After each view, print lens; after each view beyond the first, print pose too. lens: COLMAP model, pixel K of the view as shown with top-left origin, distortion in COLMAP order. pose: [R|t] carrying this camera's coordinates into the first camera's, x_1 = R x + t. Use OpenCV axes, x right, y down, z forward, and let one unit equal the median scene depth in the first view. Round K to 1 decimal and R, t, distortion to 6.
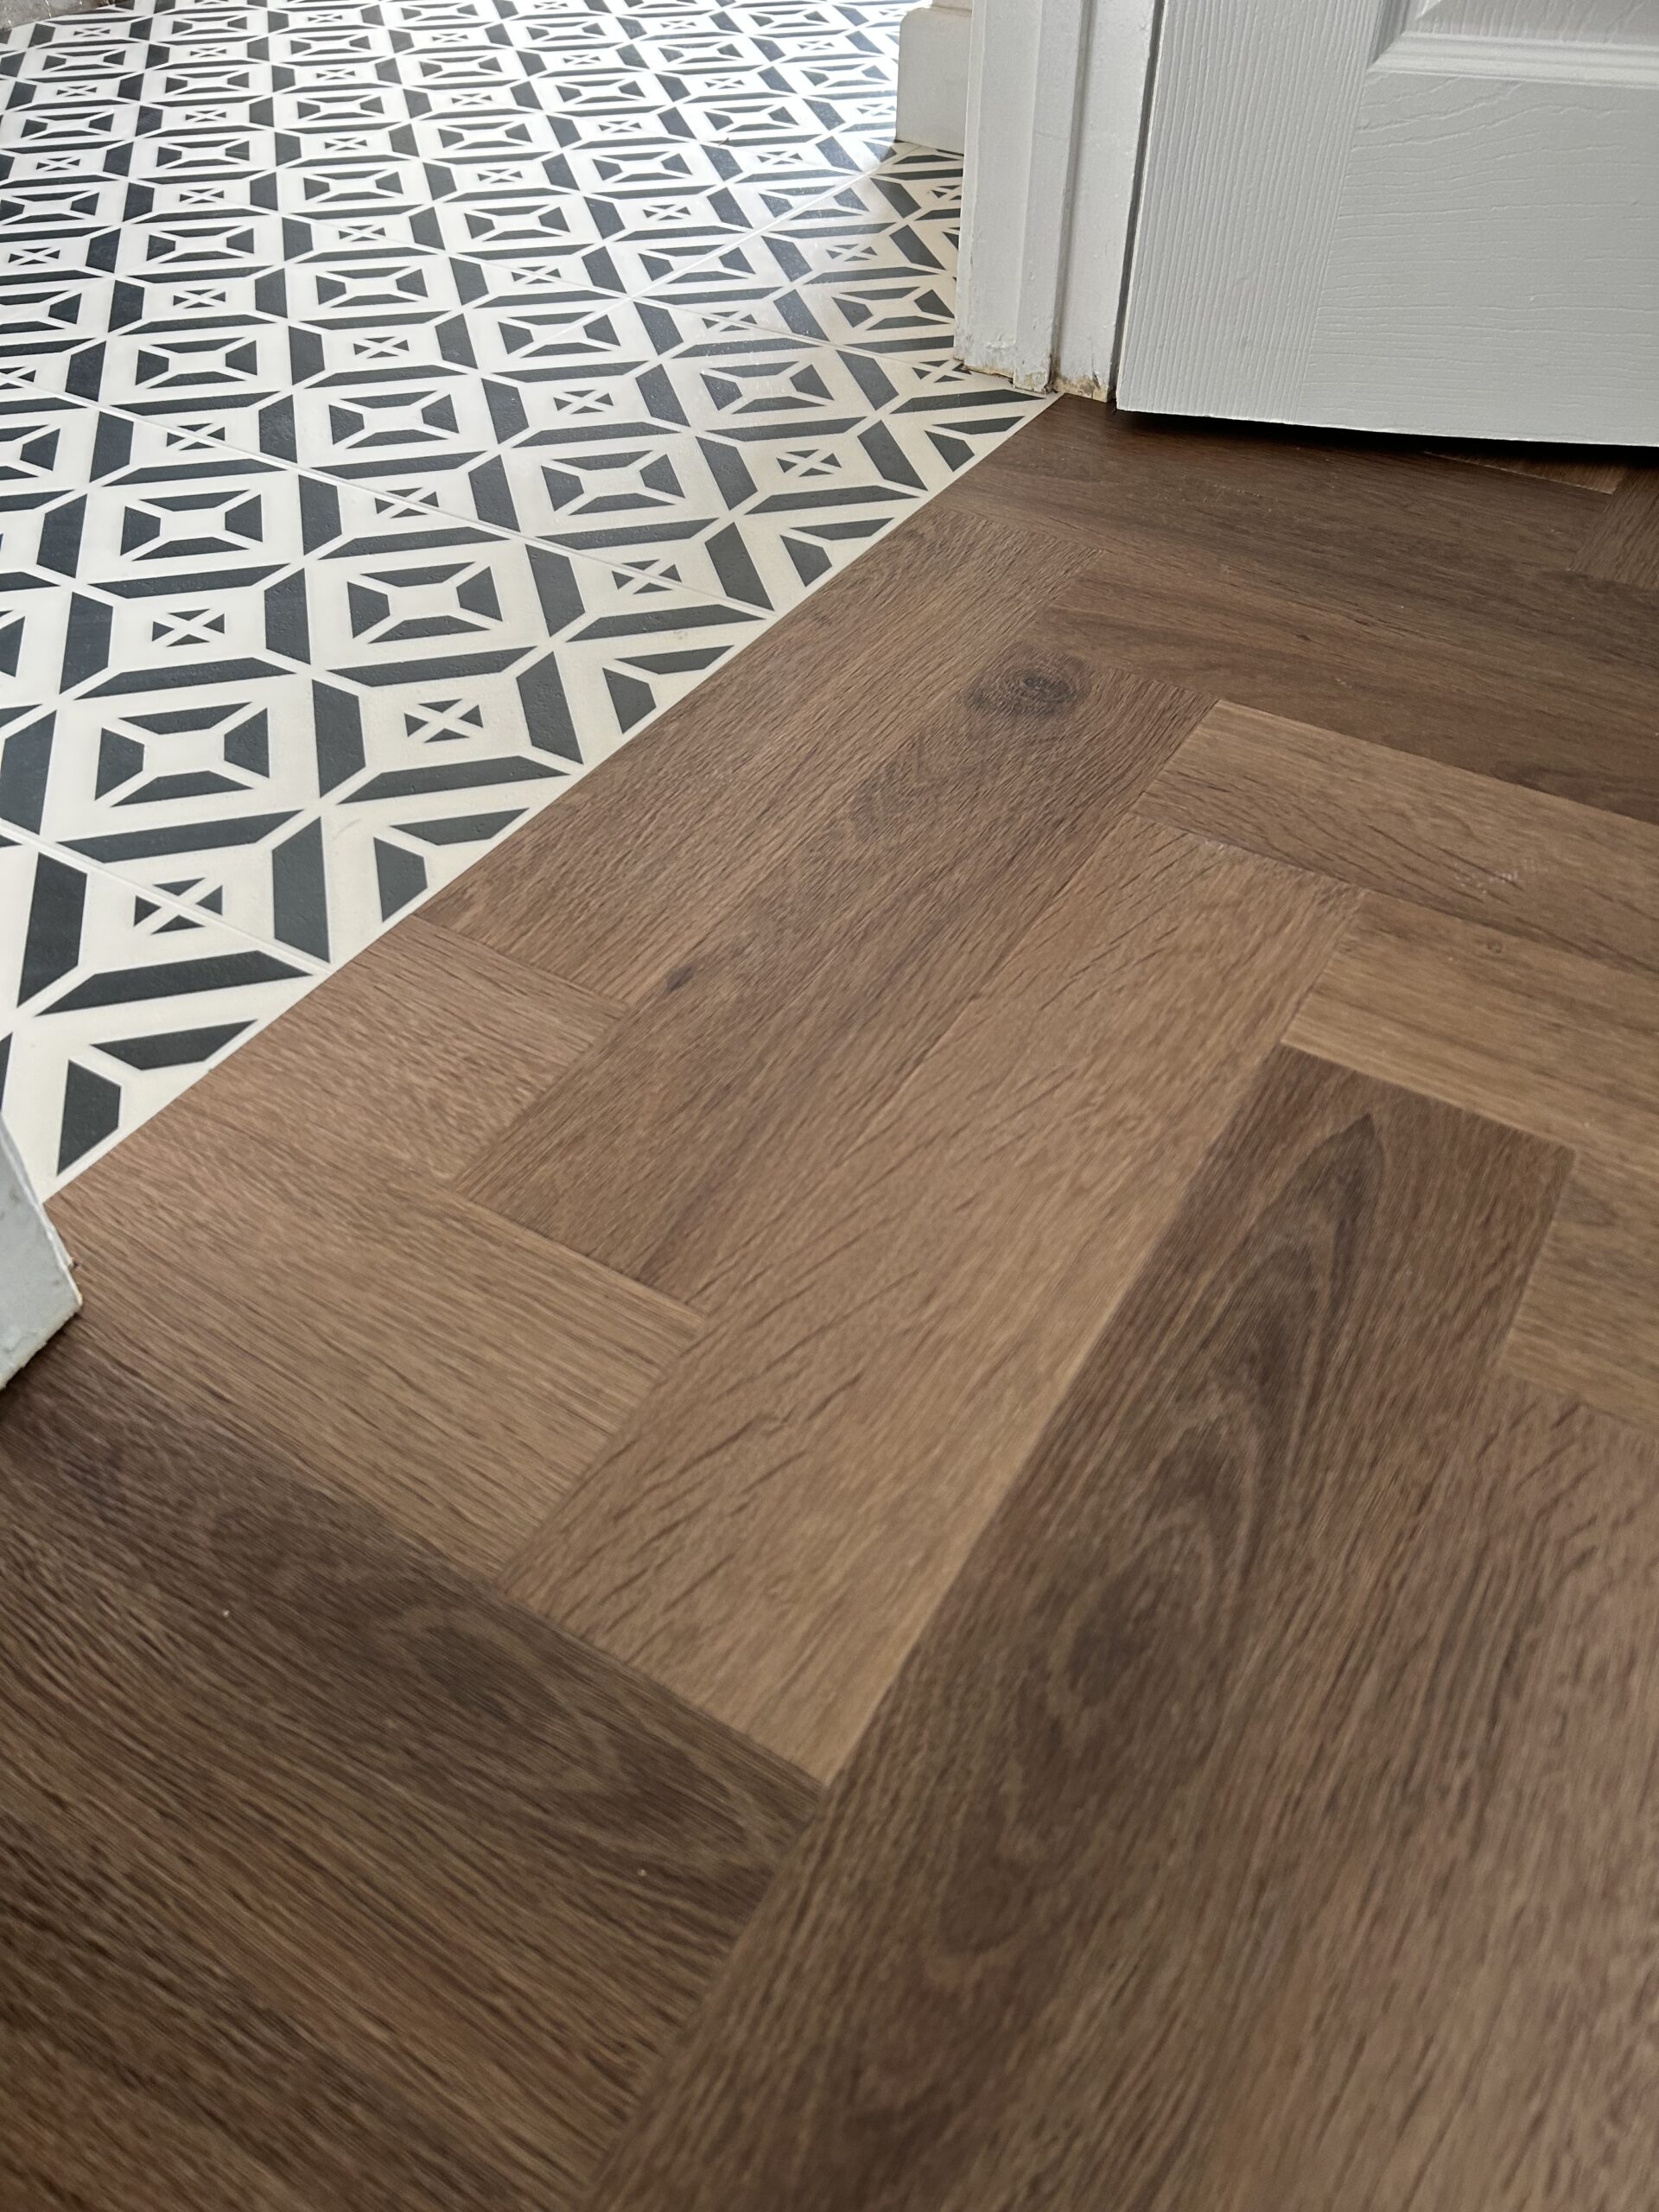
lens RADIAL K [[1661.0, 0, 829.5], [0, 1661.0, 1106.0], [0, 0, 1]] dist [0.070177, -0.158772]
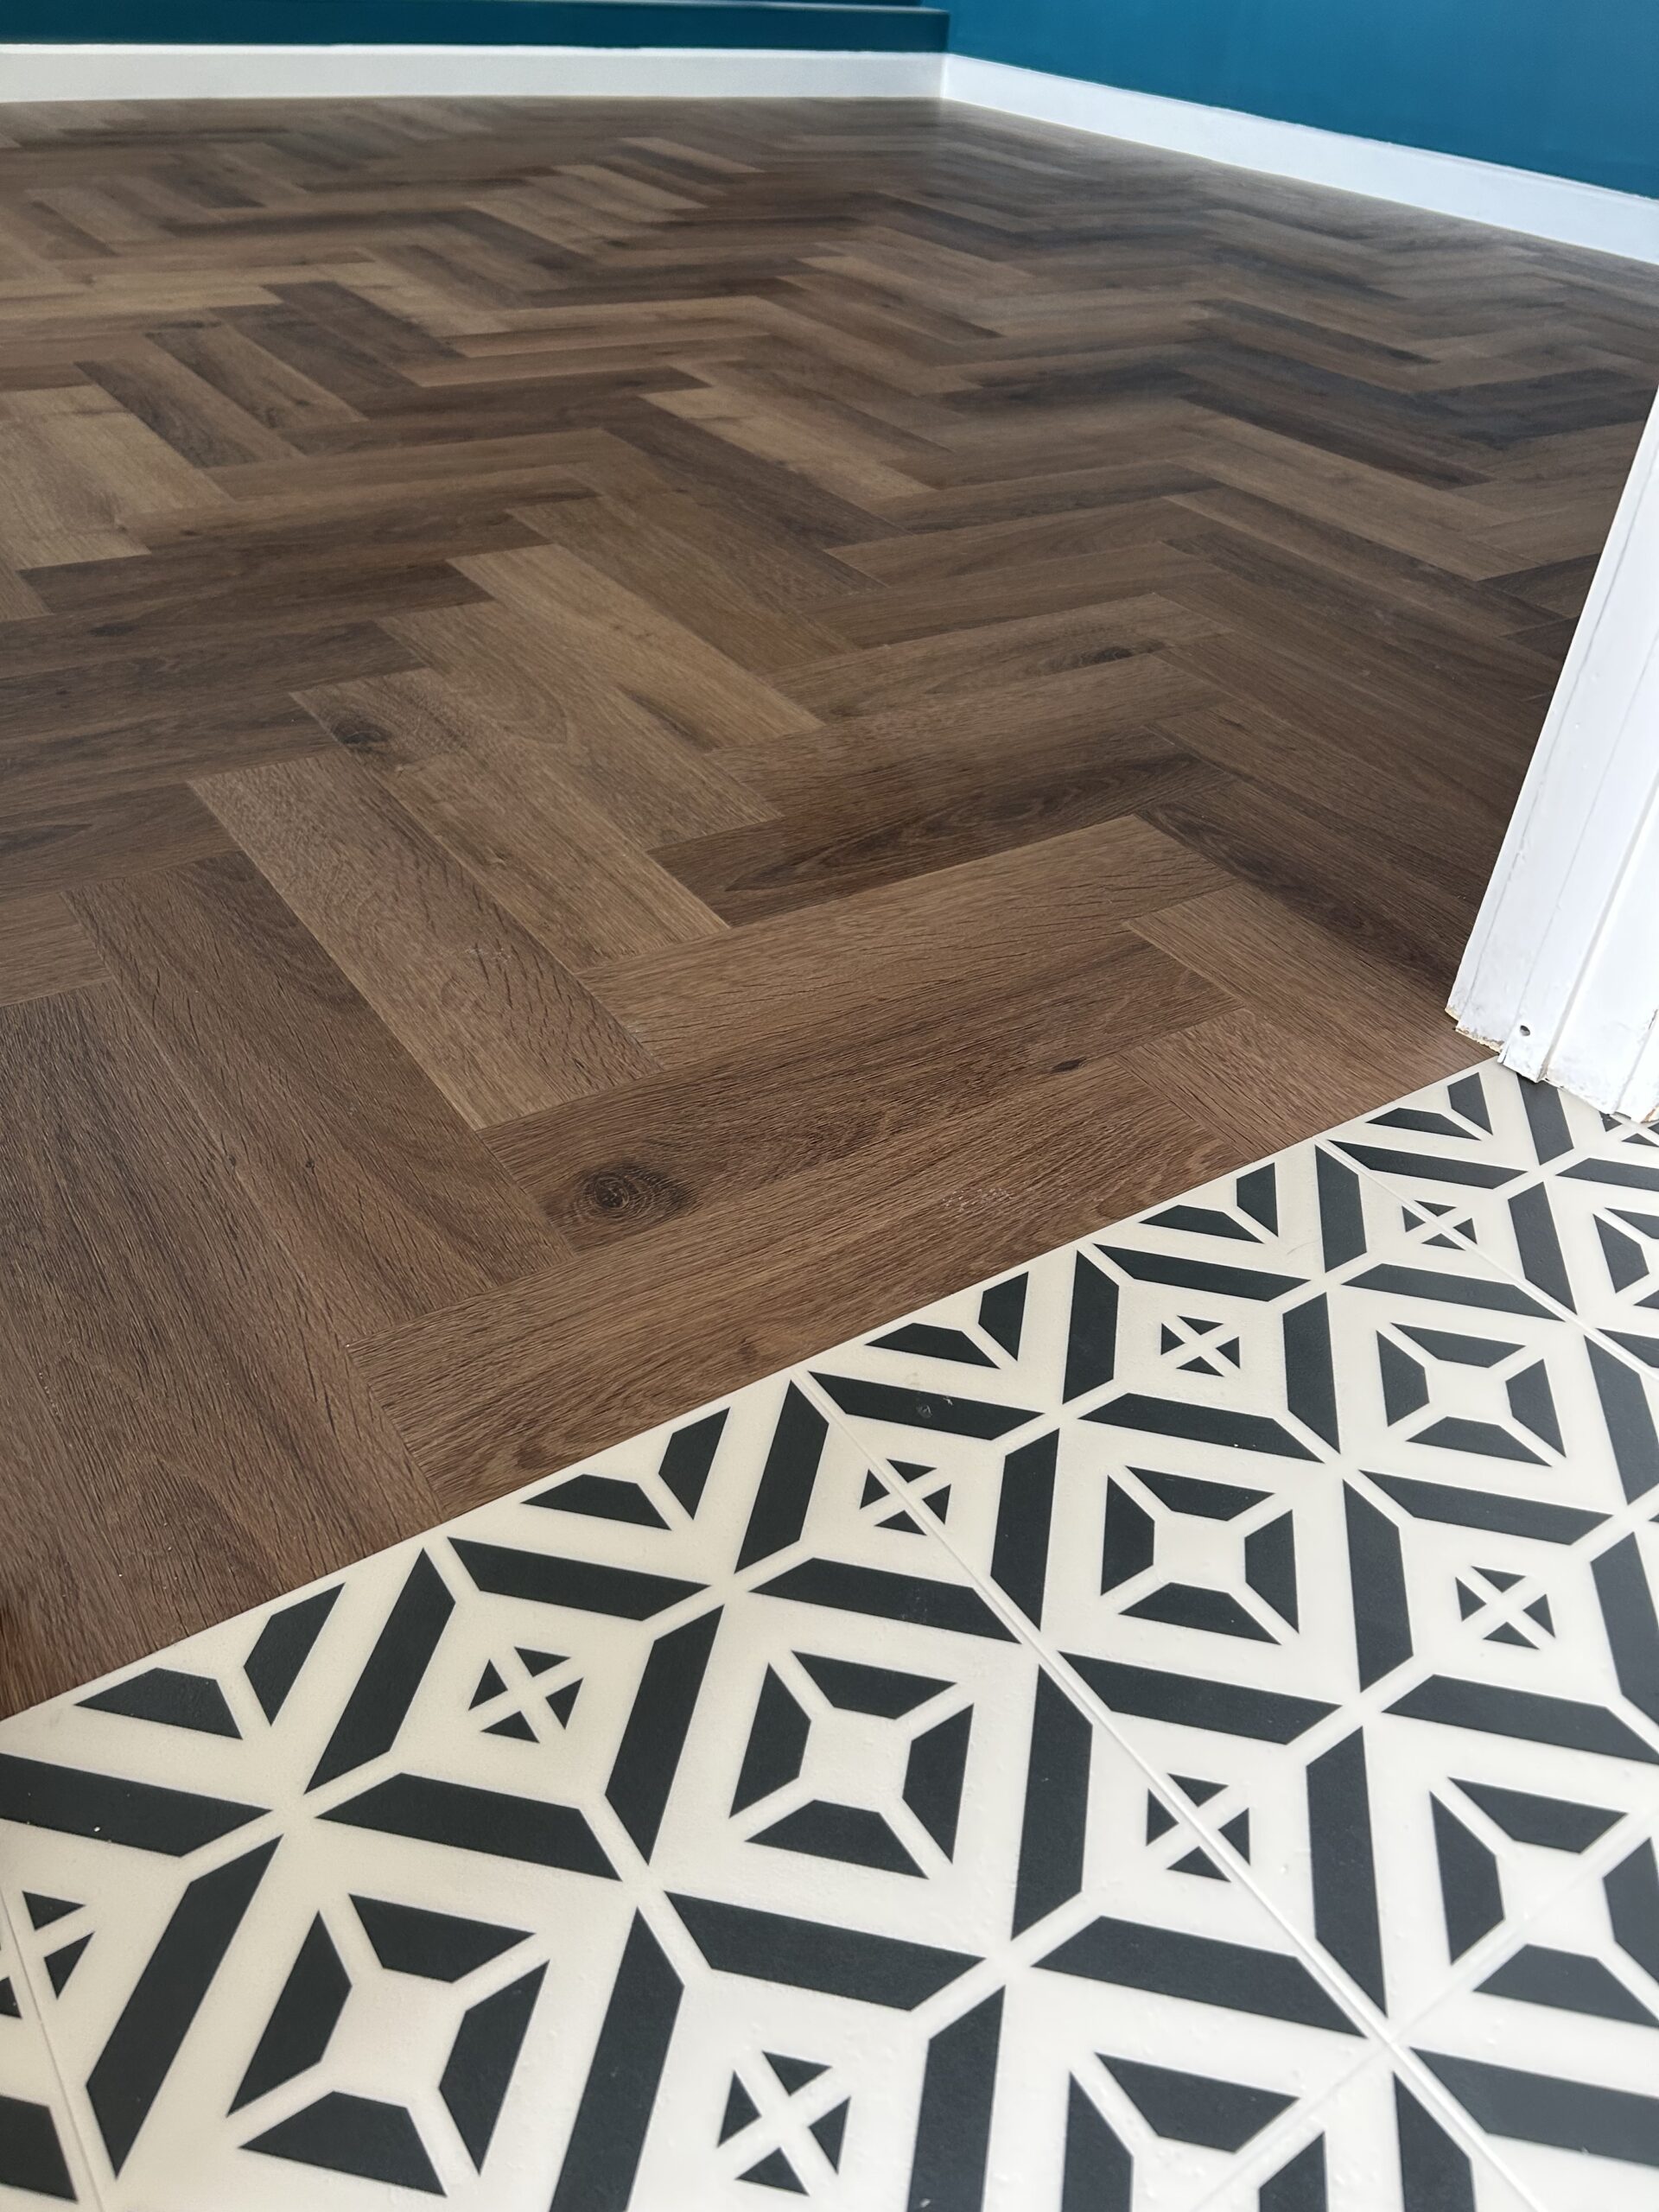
lens RADIAL K [[1661.0, 0, 829.5], [0, 1661.0, 1106.0], [0, 0, 1]] dist [0.070177, -0.158772]
pose [[-0.905021, -0.305135, 0.296361, -0.311375], [0.240662, 0.207179, 0.948240, -1.350527], [-0.350740, 0.929500, -0.114067, 1.172324]]
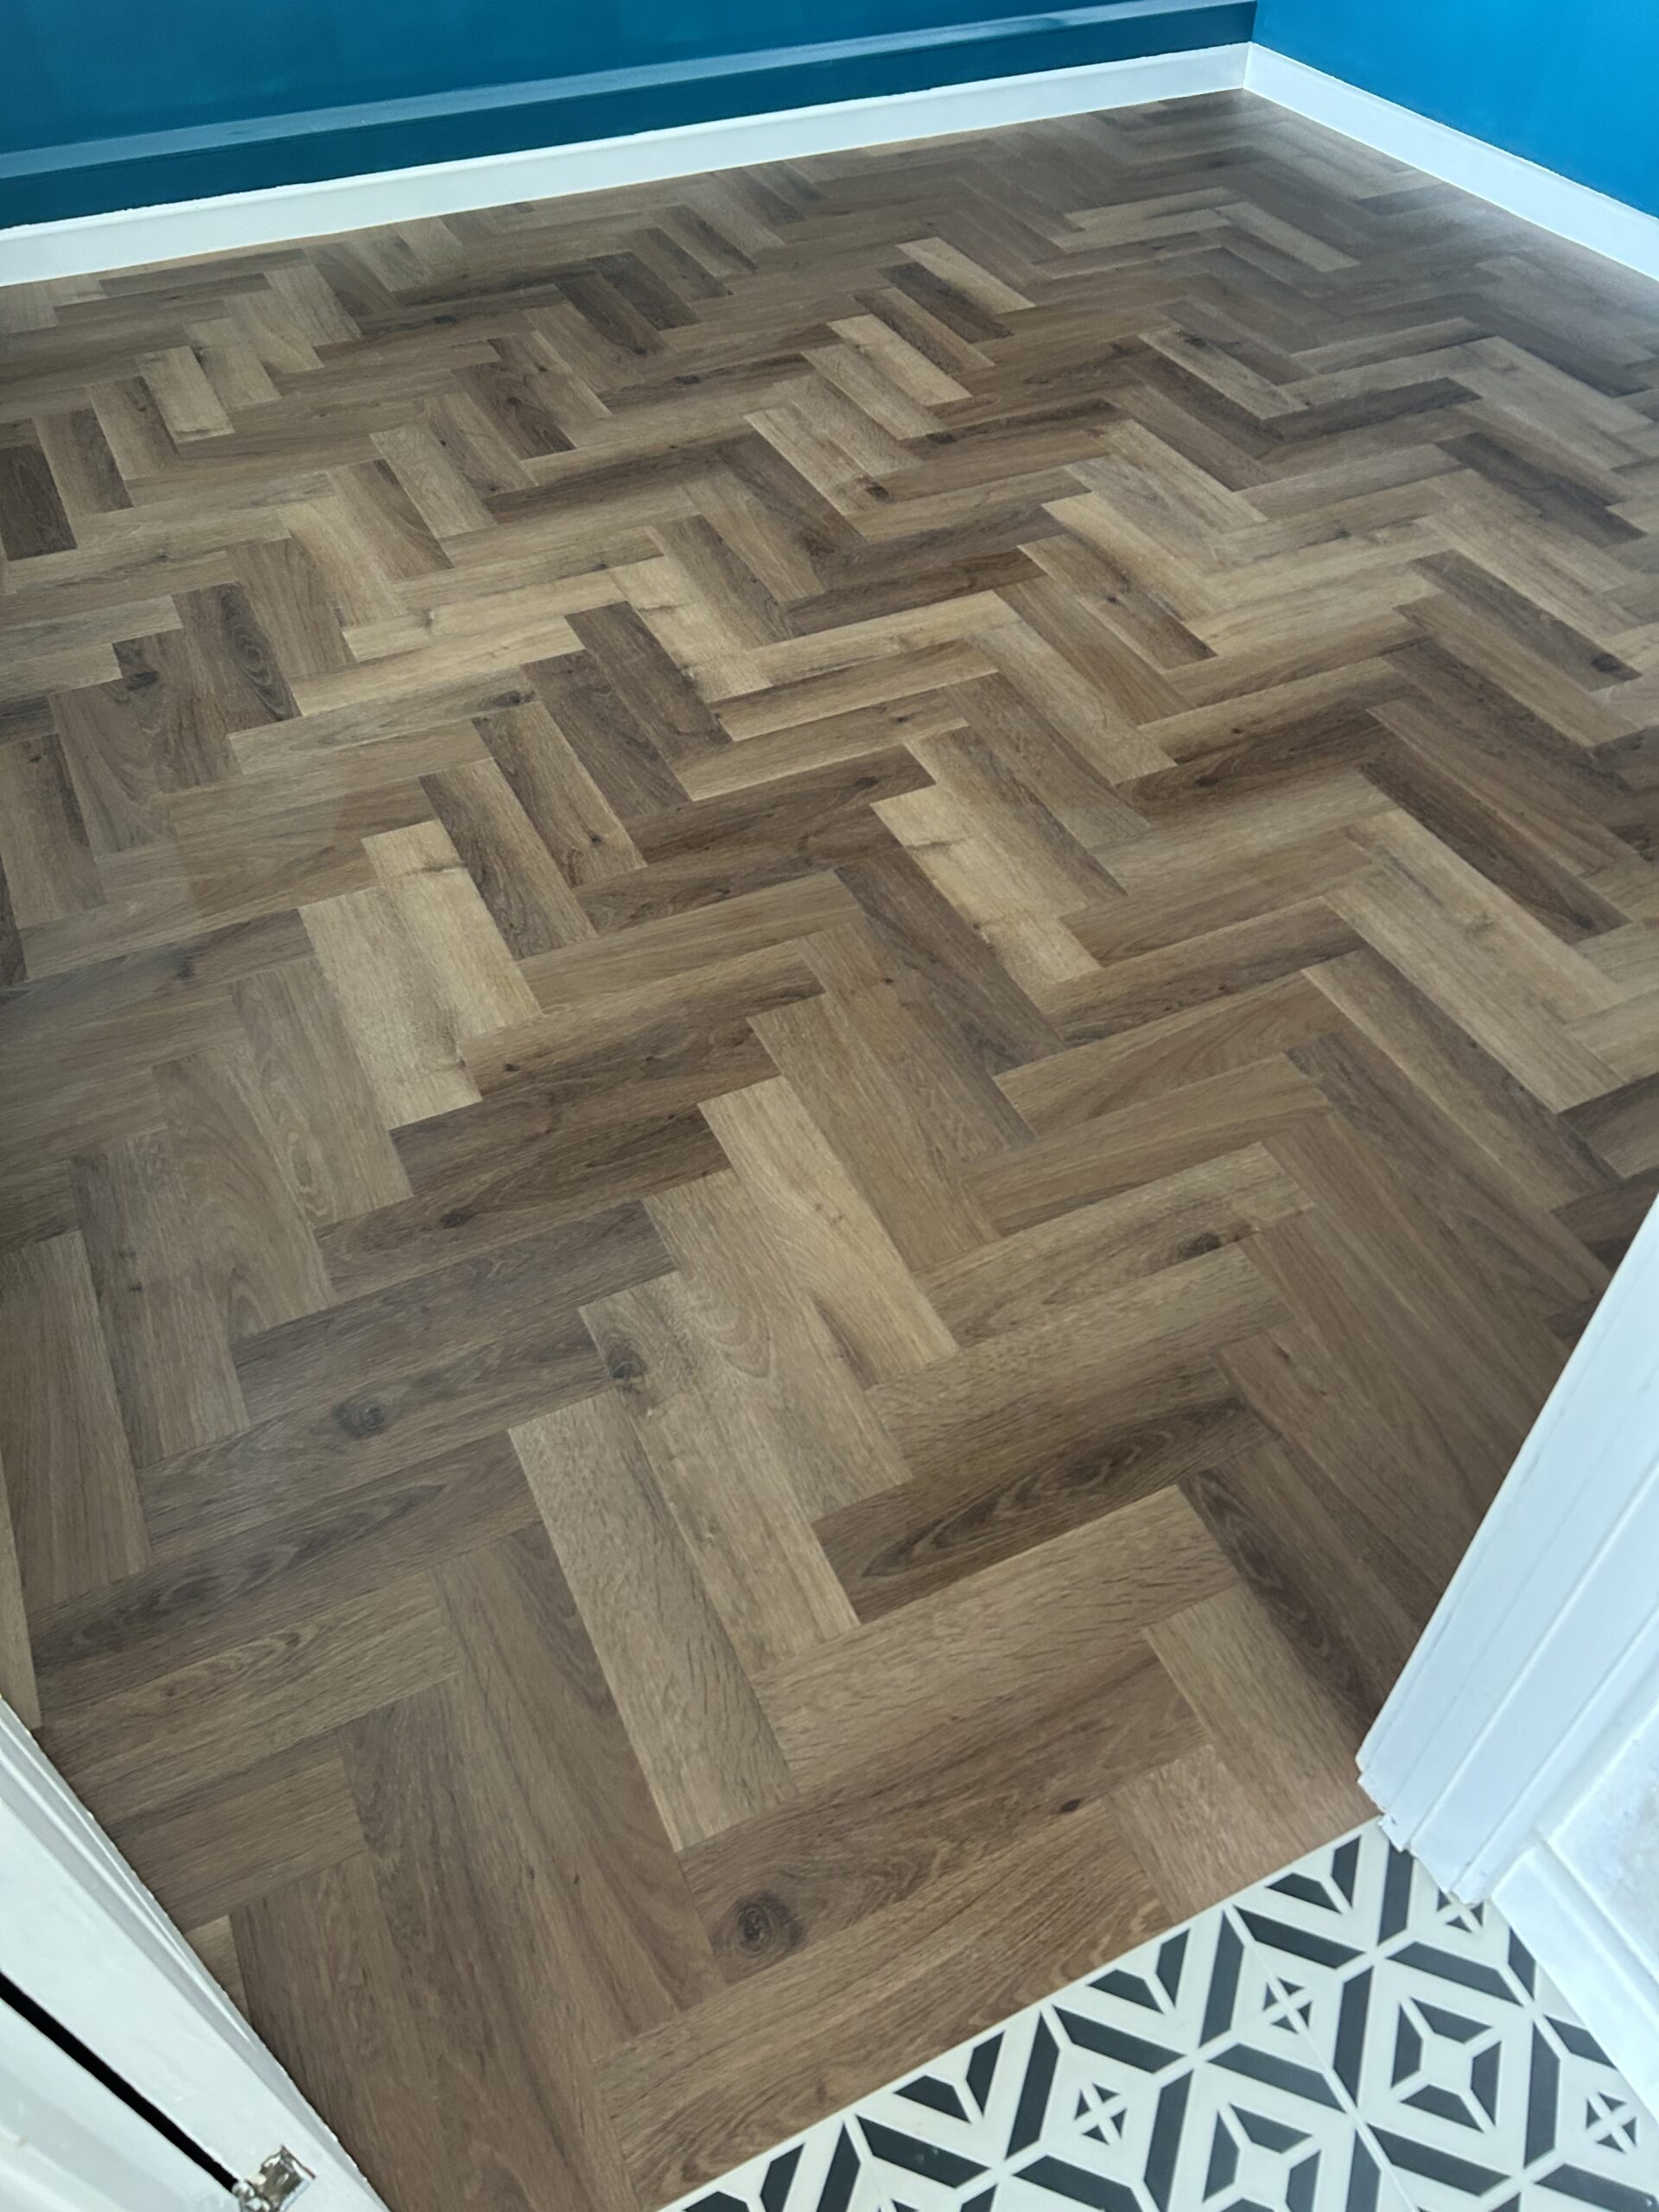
lens RADIAL K [[1632.4, 0, 829.5], [0, 1632.4, 1106.0], [0, 0, 1]] dist [0.069023, -0.099615]
pose [[-0.829171, -0.401447, 0.388992, -0.270759], [0.394550, 0.072653, 0.915998, -1.999405], [-0.395986, 0.912996, 0.098149, 0.106105]]
